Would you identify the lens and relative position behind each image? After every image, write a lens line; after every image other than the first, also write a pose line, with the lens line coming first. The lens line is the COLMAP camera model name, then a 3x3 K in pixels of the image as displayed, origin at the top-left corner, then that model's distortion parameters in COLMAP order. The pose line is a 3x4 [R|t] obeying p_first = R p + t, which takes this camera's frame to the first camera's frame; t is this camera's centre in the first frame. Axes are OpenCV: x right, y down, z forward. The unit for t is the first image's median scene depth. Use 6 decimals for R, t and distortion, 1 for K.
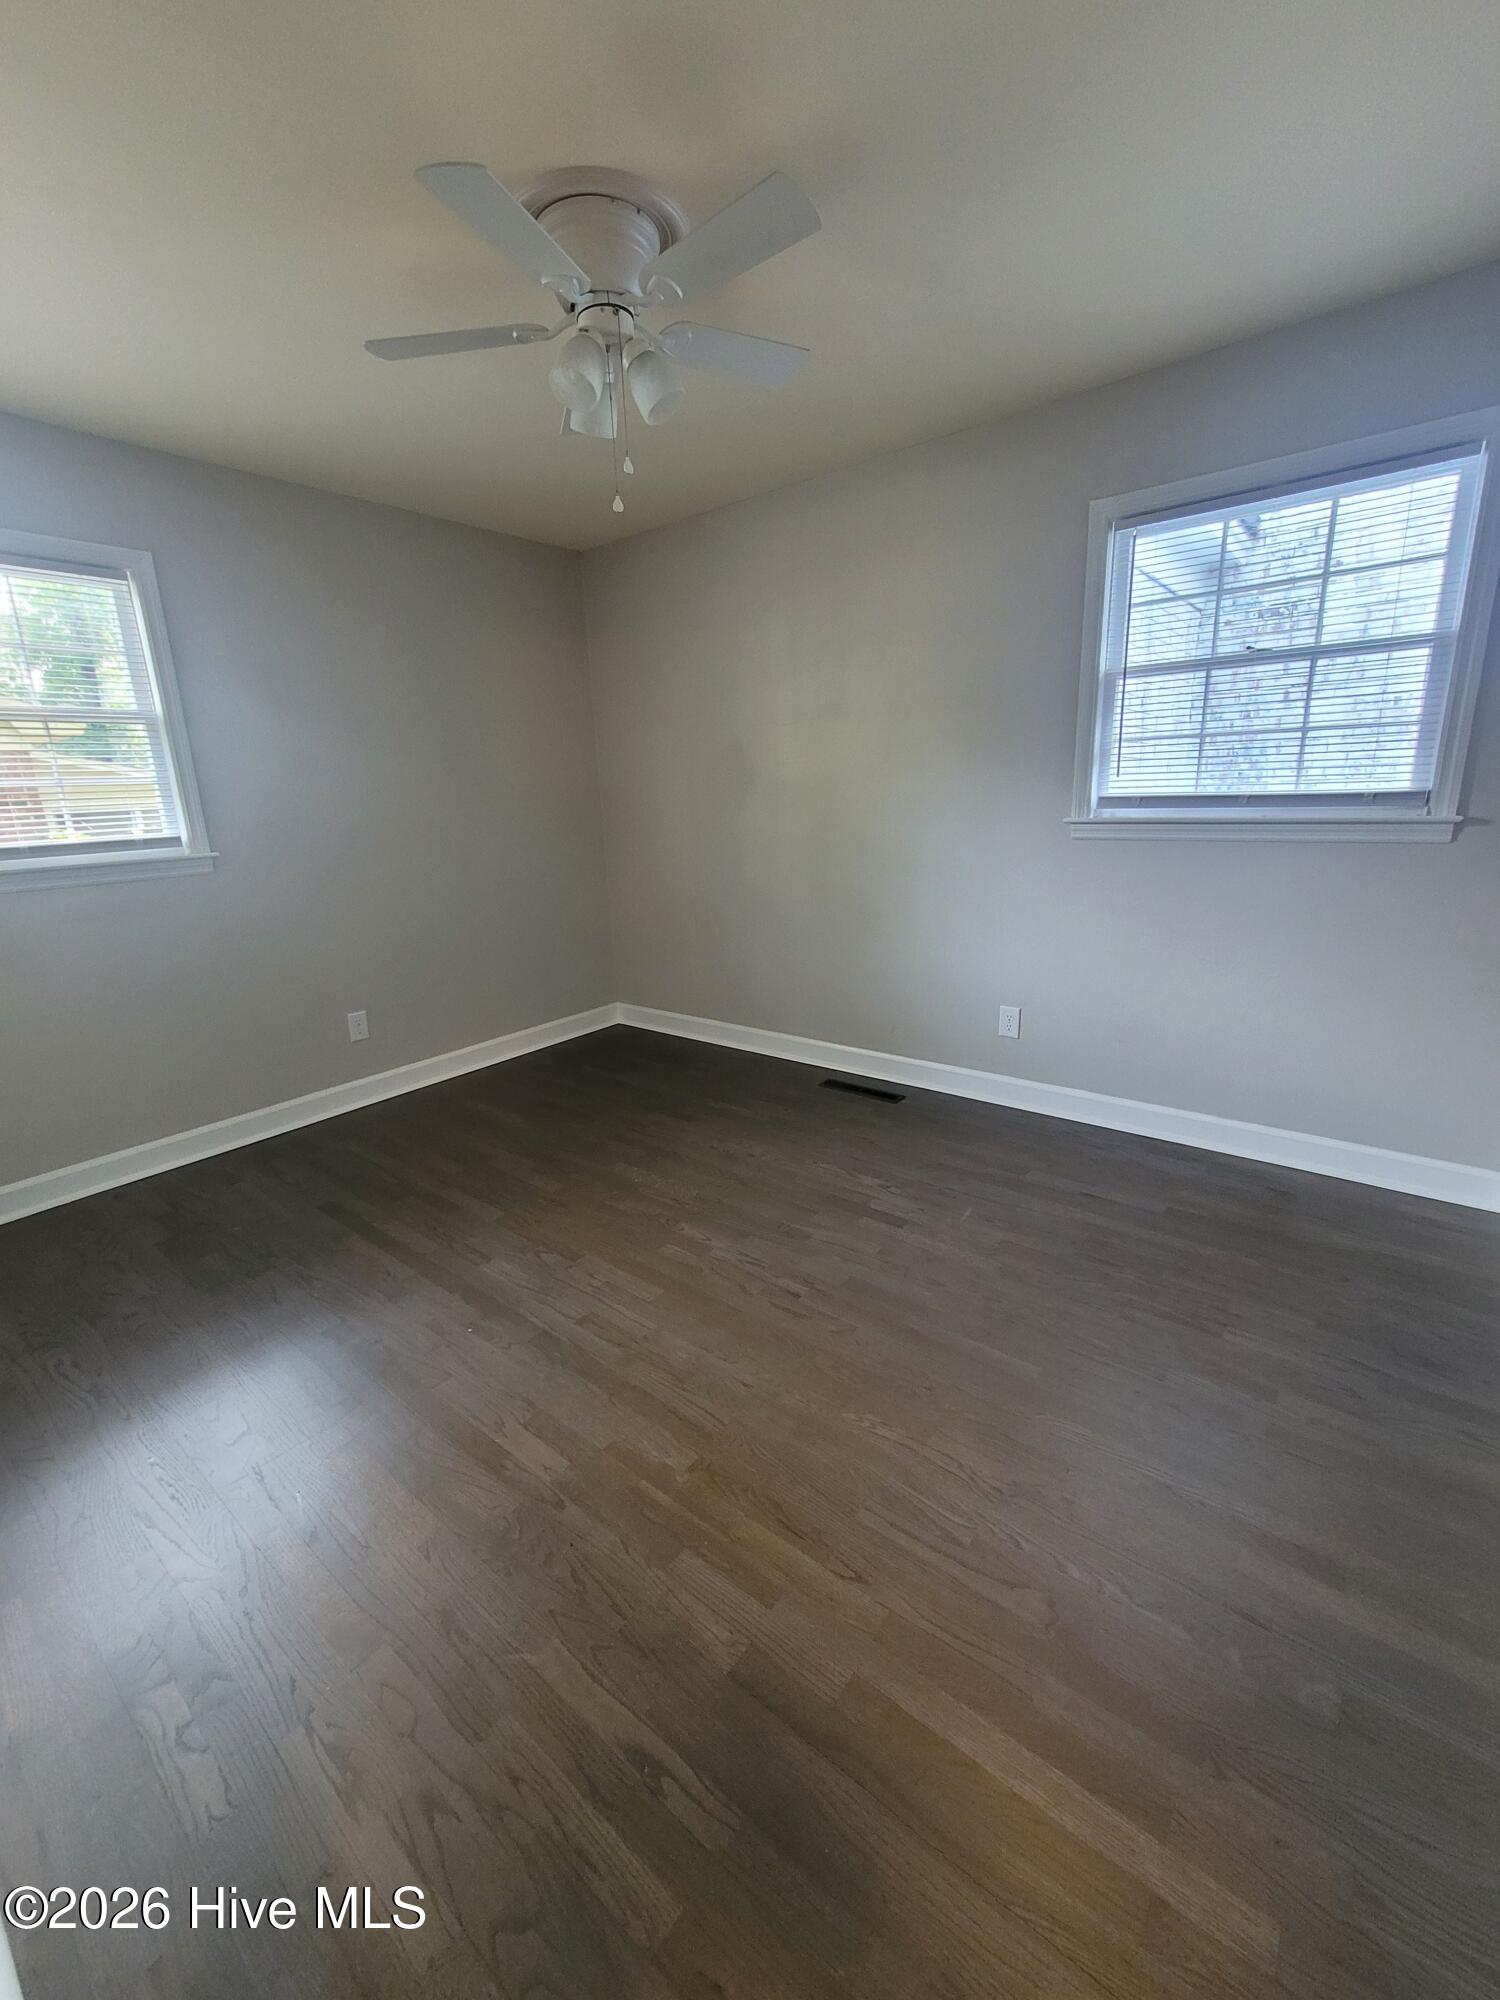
lens RADIAL K [[816.0, 0, 740.2], [0, 816.0, 997.6], [0, 0, 1]] dist [0.000690, 0.000206]
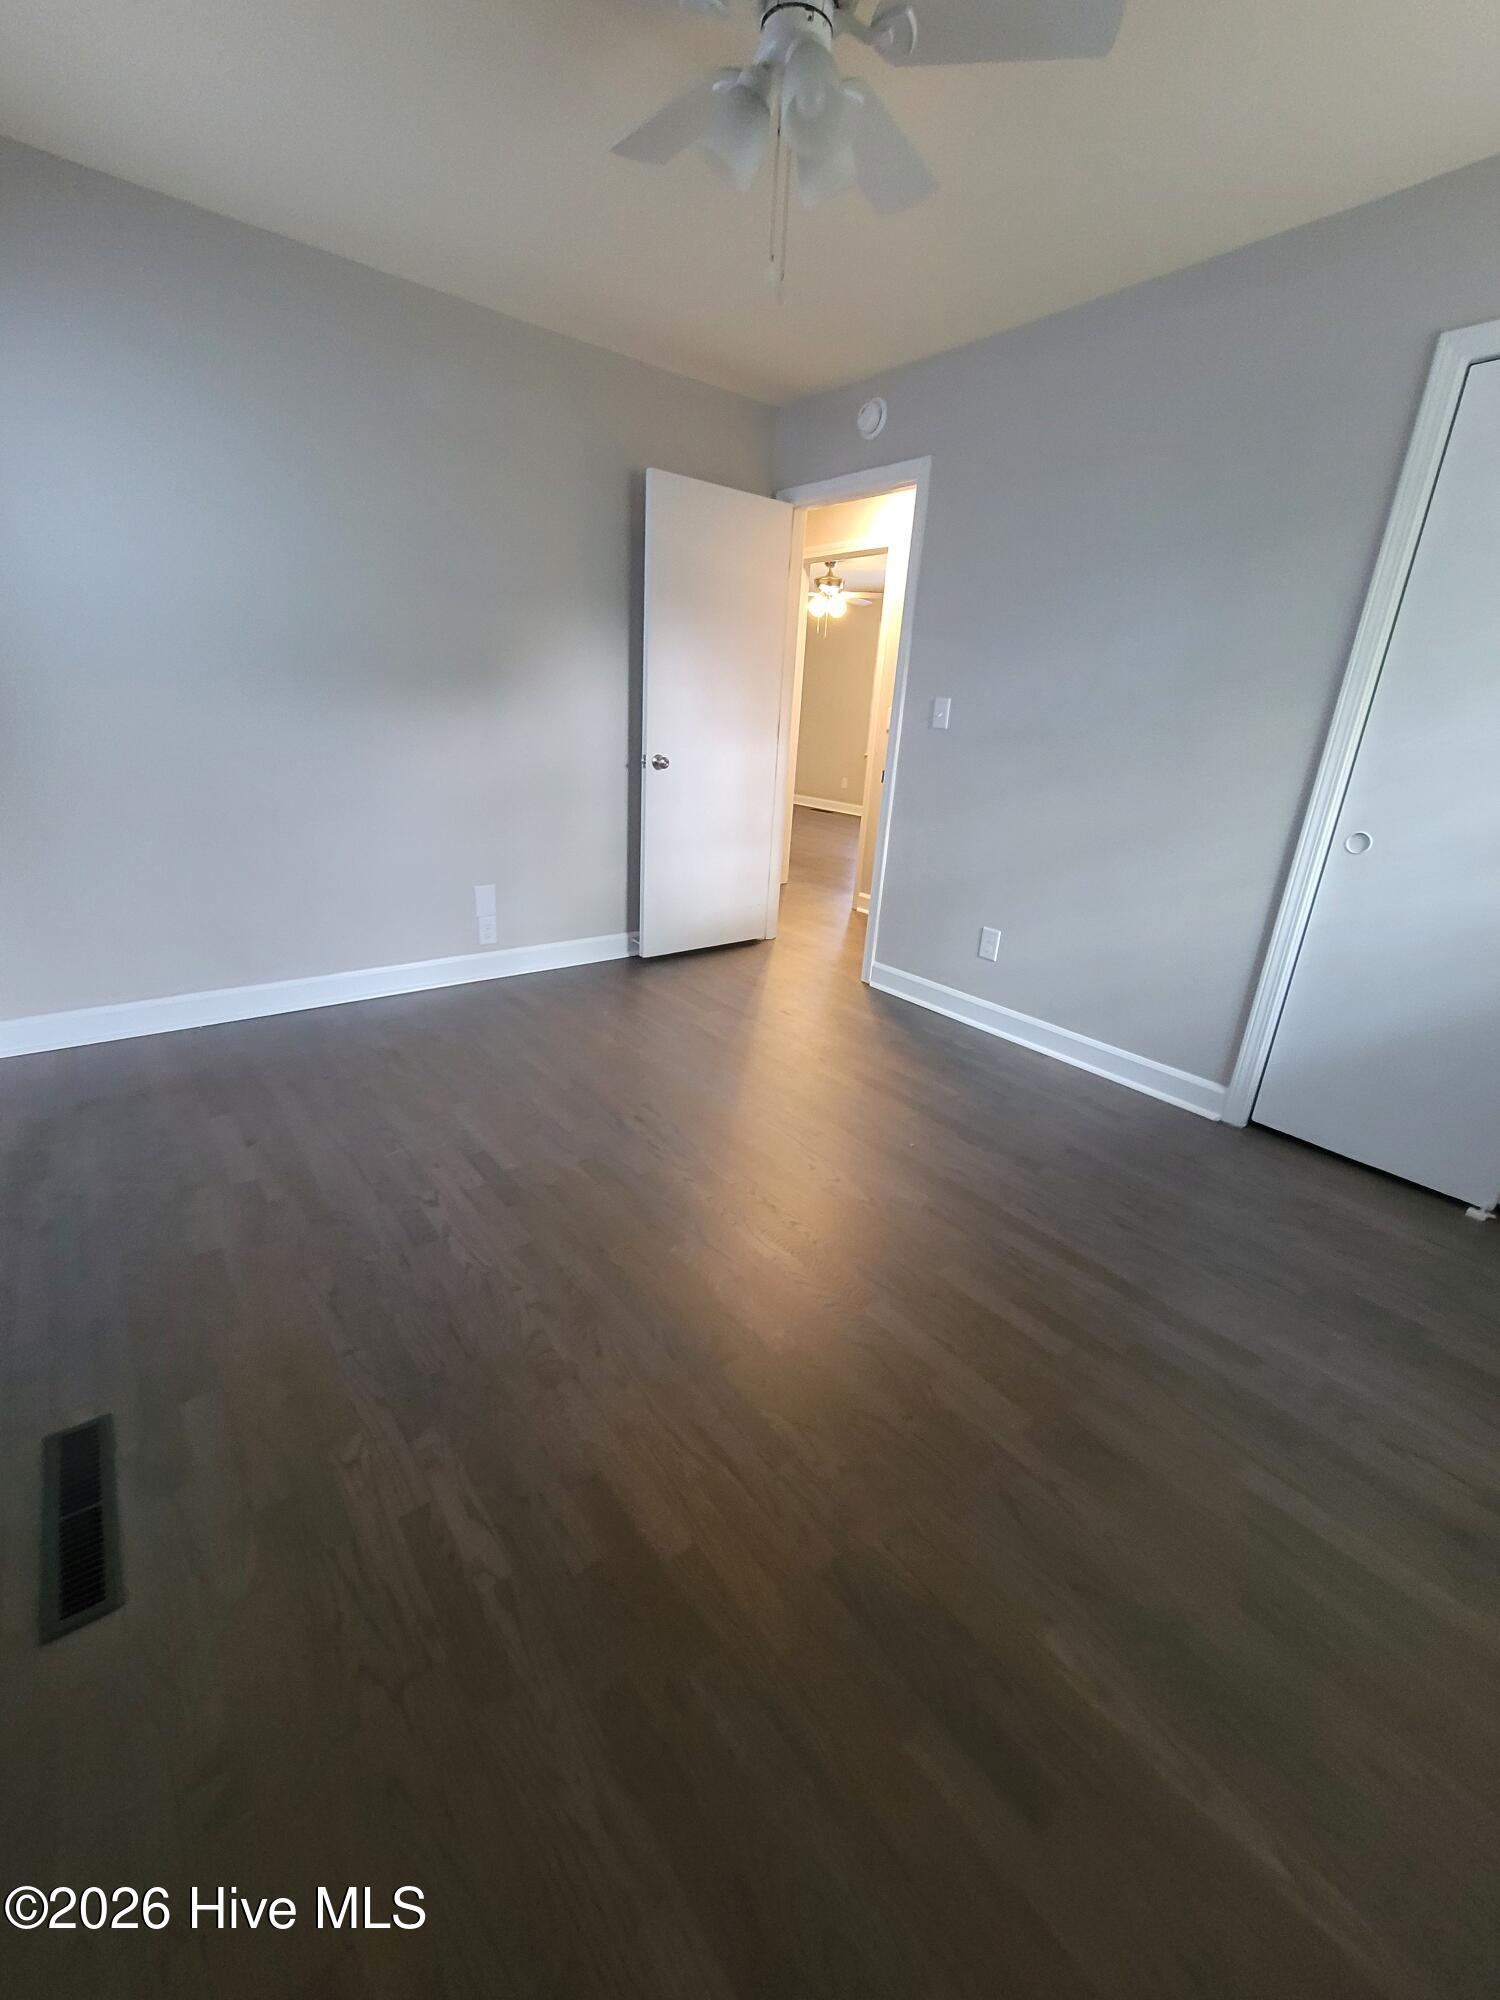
lens RADIAL K [[816.0, 0, 740.2], [0, 816.0, 997.6], [0, 0, 1]] dist [0.000690, 0.000206]
pose [[-0.974792, -0.082944, 0.207125, -0.241831], [0.045687, 0.834455, 0.549179, -0.328849], [-0.218388, 0.544799, -0.809630, 1.443662]]
